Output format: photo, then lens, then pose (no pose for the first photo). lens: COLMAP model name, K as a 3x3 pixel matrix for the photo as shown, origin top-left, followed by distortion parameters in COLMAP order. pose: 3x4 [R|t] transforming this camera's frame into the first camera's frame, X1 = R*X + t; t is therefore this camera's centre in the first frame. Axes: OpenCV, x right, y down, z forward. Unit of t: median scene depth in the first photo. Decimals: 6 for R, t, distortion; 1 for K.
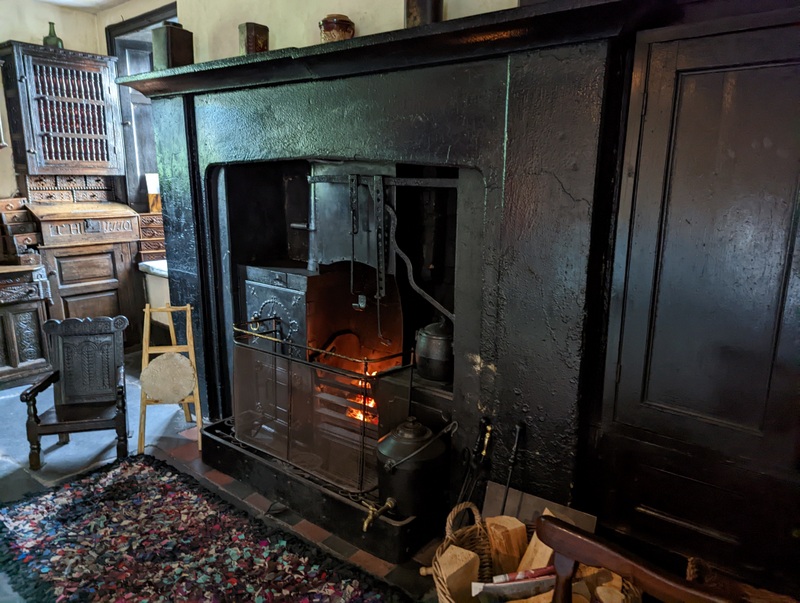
lens RADIAL K [[555.9, 0, 401.8], [0, 555.9, 297.1], [0, 0, 1]] dist [0.061152, -0.067090]
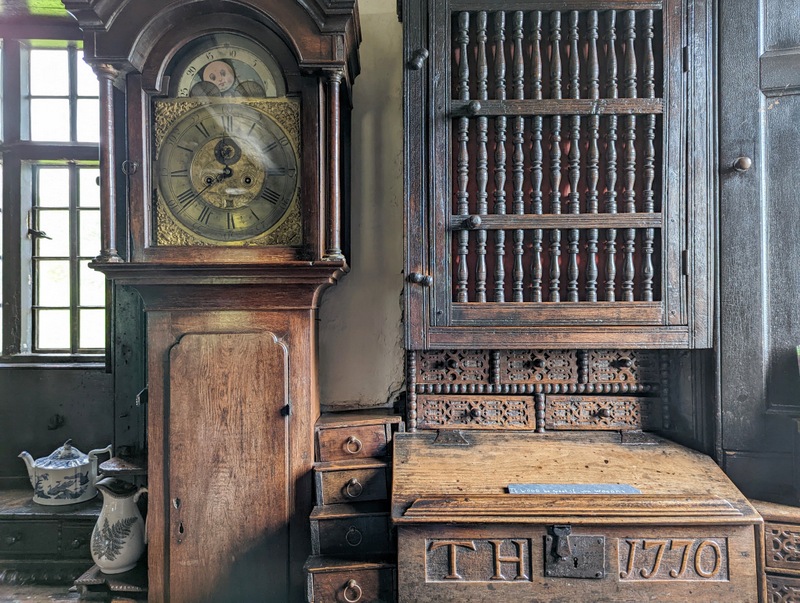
lens RADIAL K [[555.9, 0, 401.8], [0, 555.9, 297.1], [0, 0, 1]] dist [0.061152, -0.067090]
pose [[0.619412, -0.021952, -0.784759, -0.390226], [-0.156700, 0.976037, -0.150986, -0.185956], [0.769269, 0.216494, 0.601129, 0.751456]]
